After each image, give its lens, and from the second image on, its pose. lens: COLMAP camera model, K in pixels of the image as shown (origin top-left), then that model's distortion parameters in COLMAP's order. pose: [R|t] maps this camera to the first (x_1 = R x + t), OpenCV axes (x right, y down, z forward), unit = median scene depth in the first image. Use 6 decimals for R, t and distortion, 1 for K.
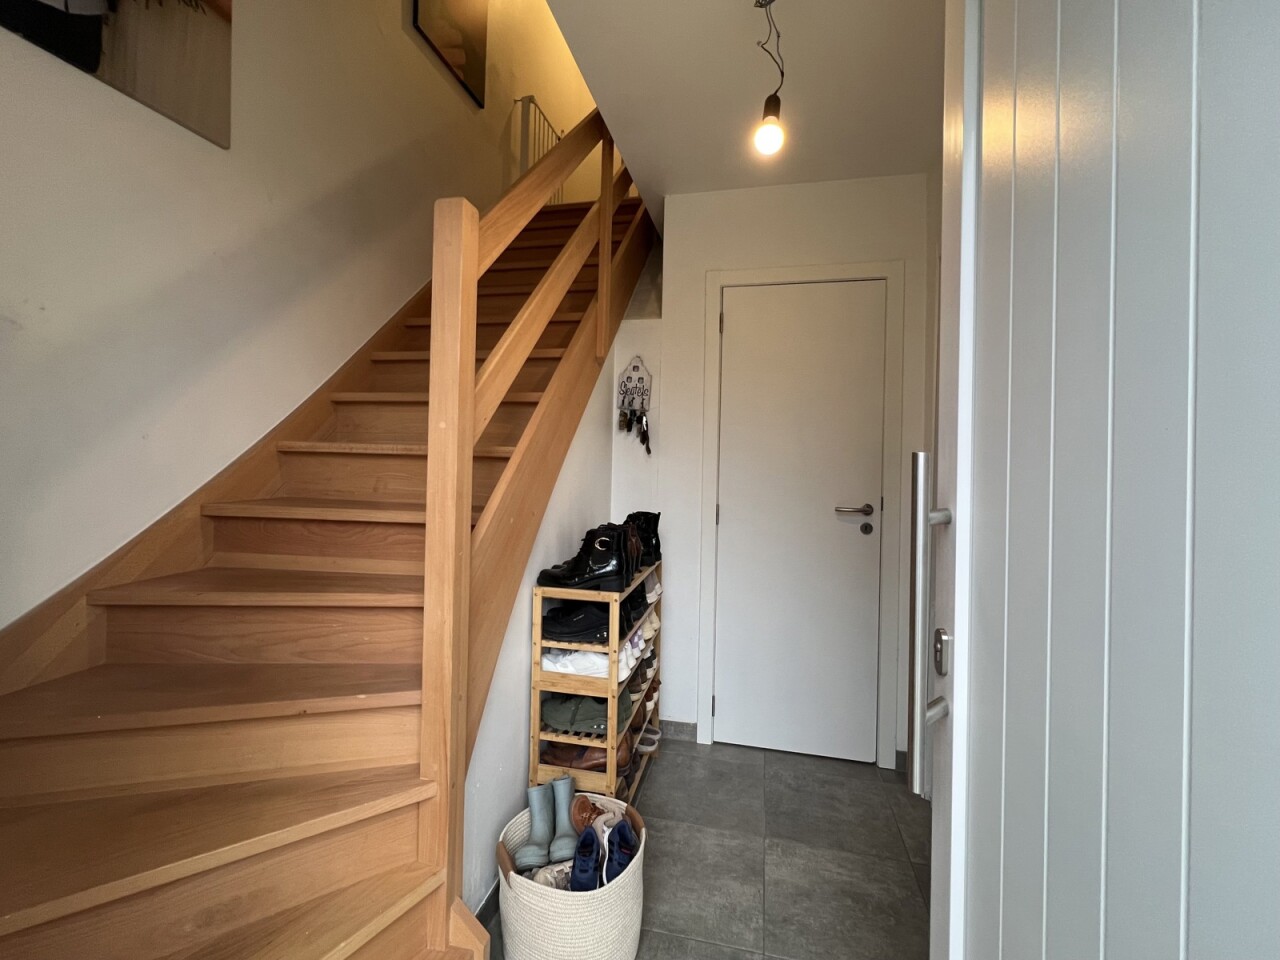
lens RADIAL K [[559.5, 0, 651.5], [0, 559.5, 444.3], [0, 0, 1]] dist [-0.002325, 0.000138]
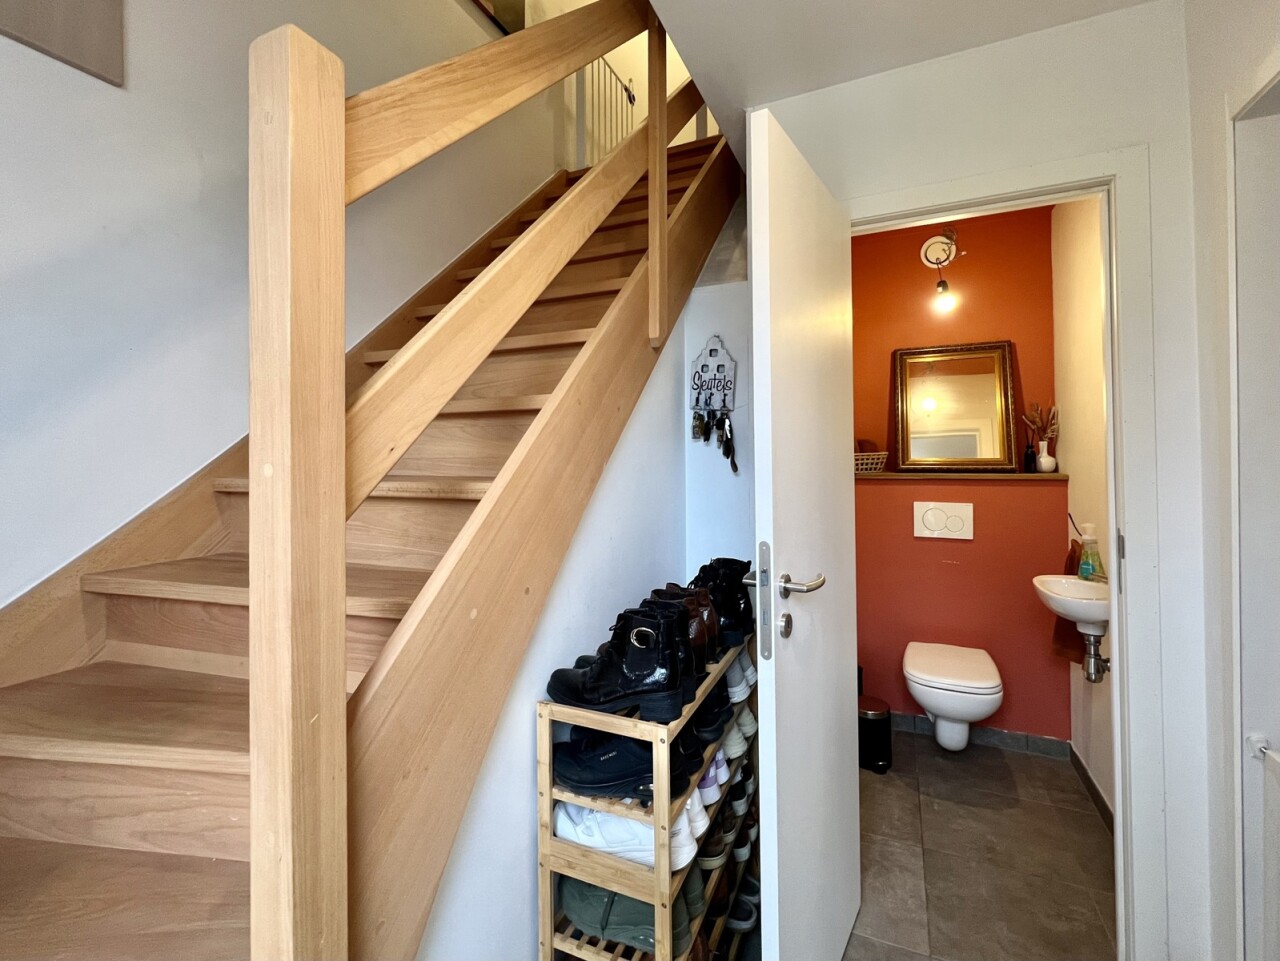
lens RADIAL K [[559.5, 0, 651.5], [0, 559.5, 444.8], [0, 0, 1]] dist [-0.002325, 0.000138]
pose [[0.978452, -0.035128, -0.203465, 0.052076], [0.036570, 0.999326, 0.003329, -0.031759], [0.203211, -0.010698, 0.979077, 0.393577]]
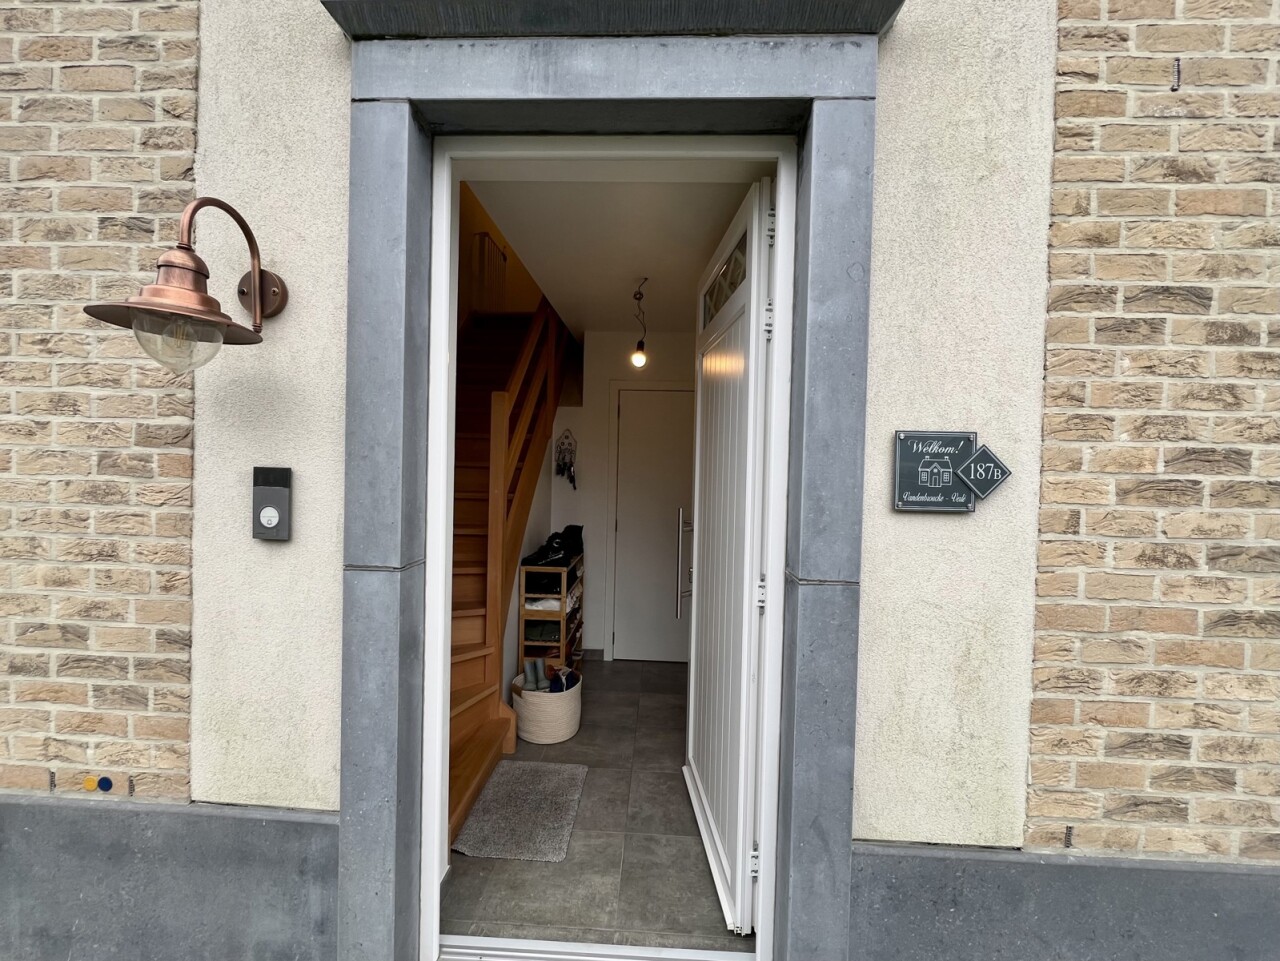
lens RADIAL K [[537.3, 0, 634.0], [0, 537.3, 466.4], [0, 0, 1]] dist [0.001960, 0.000425]
pose [[0.988814, -0.000326, 0.149150, -0.096551], [-0.003171, 0.999726, 0.023204, -0.124794], [-0.149117, -0.023417, 0.988542, -0.829148]]
